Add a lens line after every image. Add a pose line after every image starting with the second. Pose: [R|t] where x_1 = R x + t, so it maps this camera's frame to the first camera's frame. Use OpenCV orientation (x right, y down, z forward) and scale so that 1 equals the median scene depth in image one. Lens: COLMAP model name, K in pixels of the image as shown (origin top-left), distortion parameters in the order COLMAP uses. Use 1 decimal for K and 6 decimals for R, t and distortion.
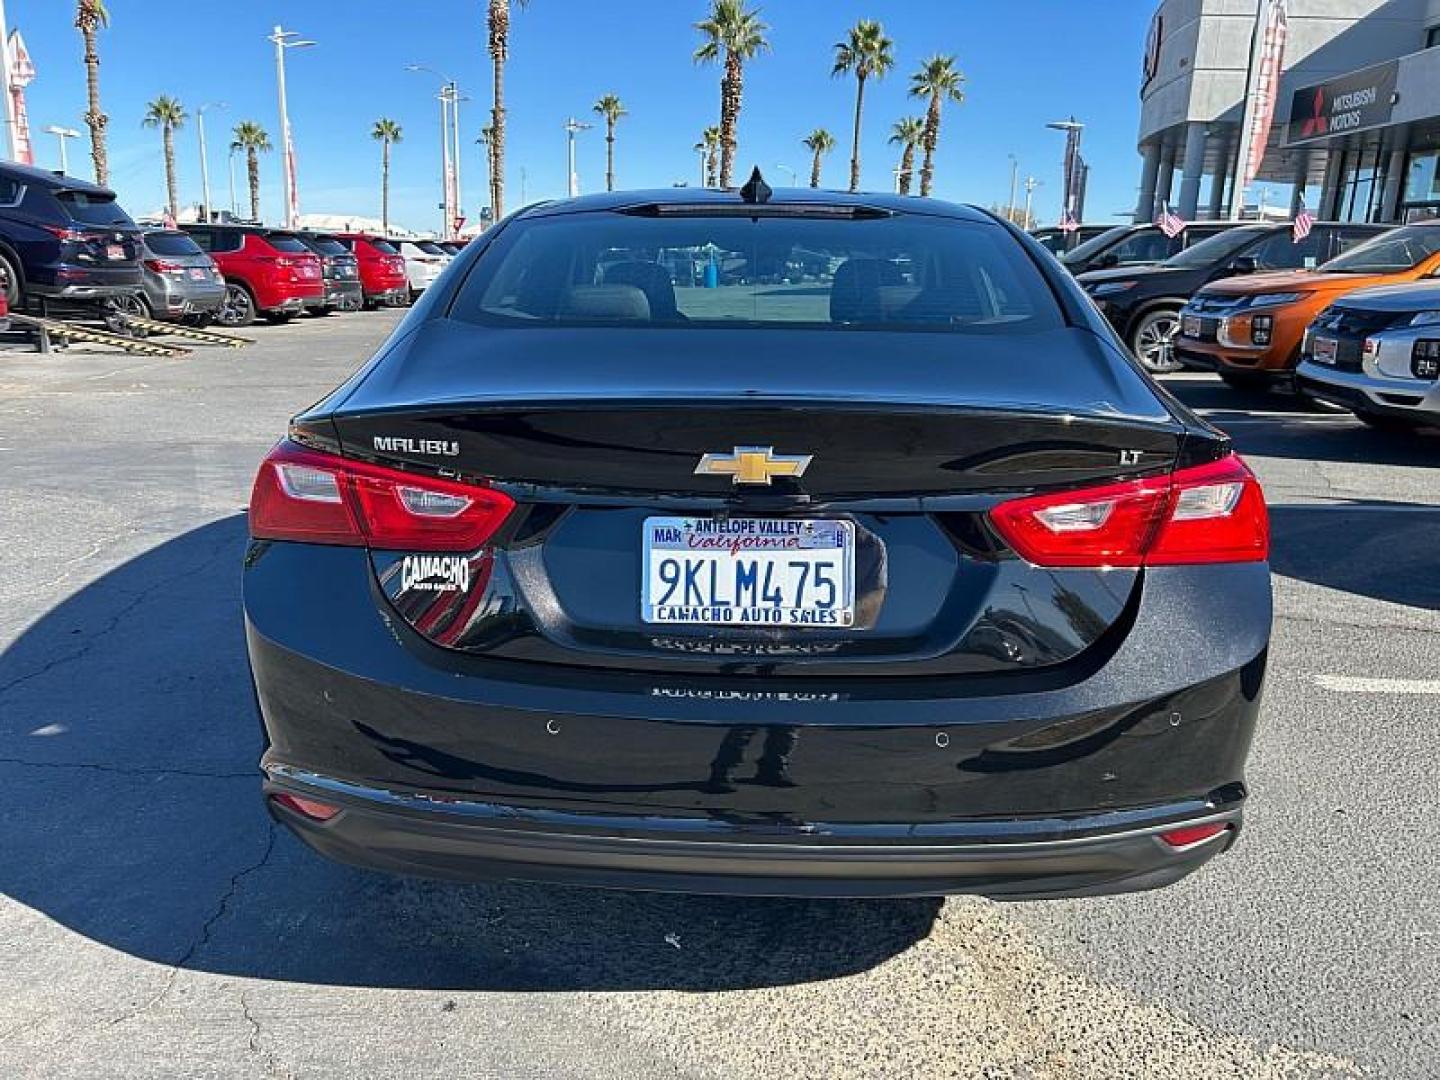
lens RADIAL K [[1123.1, 0, 712.6], [0, 1123.1, 532.4], [0, 0, 1]] dist [0.036324, -0.043395]
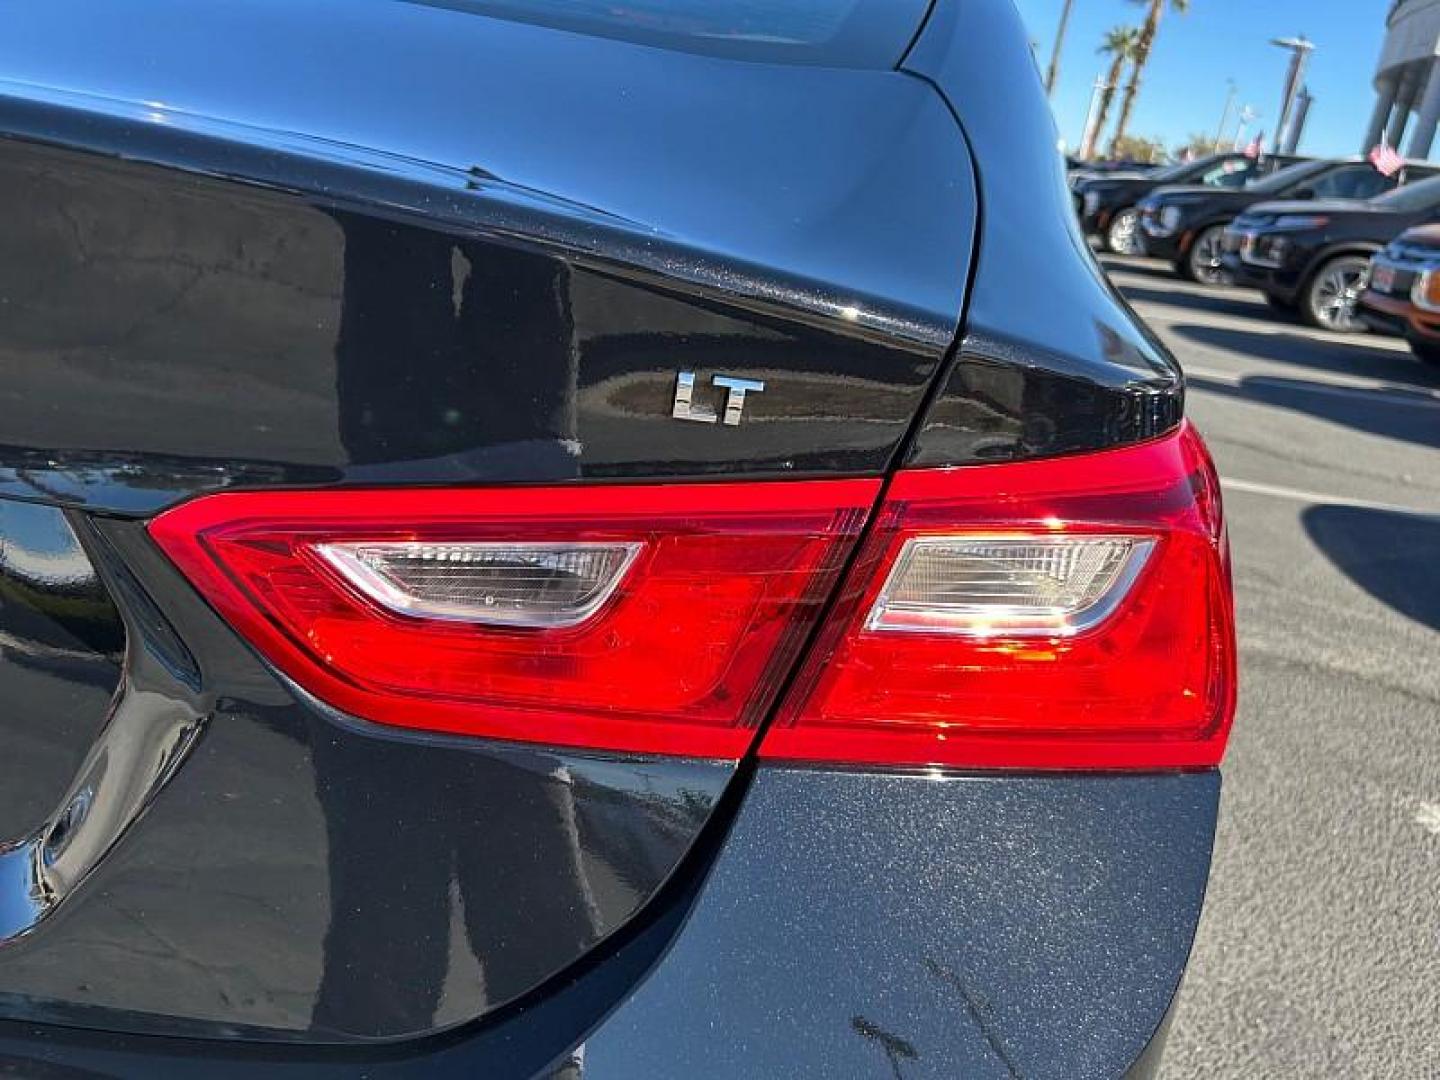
lens RADIAL K [[1123.1, 0, 729.6], [0, 1123.1, 540.0], [0, 0, 1]] dist [0.036324, -0.043395]
pose [[0.984112, 0.147055, -0.099494, 0.058401], [-0.137486, 0.985738, 0.097044, -0.008637], [0.112346, -0.081823, 0.990295, 0.103078]]
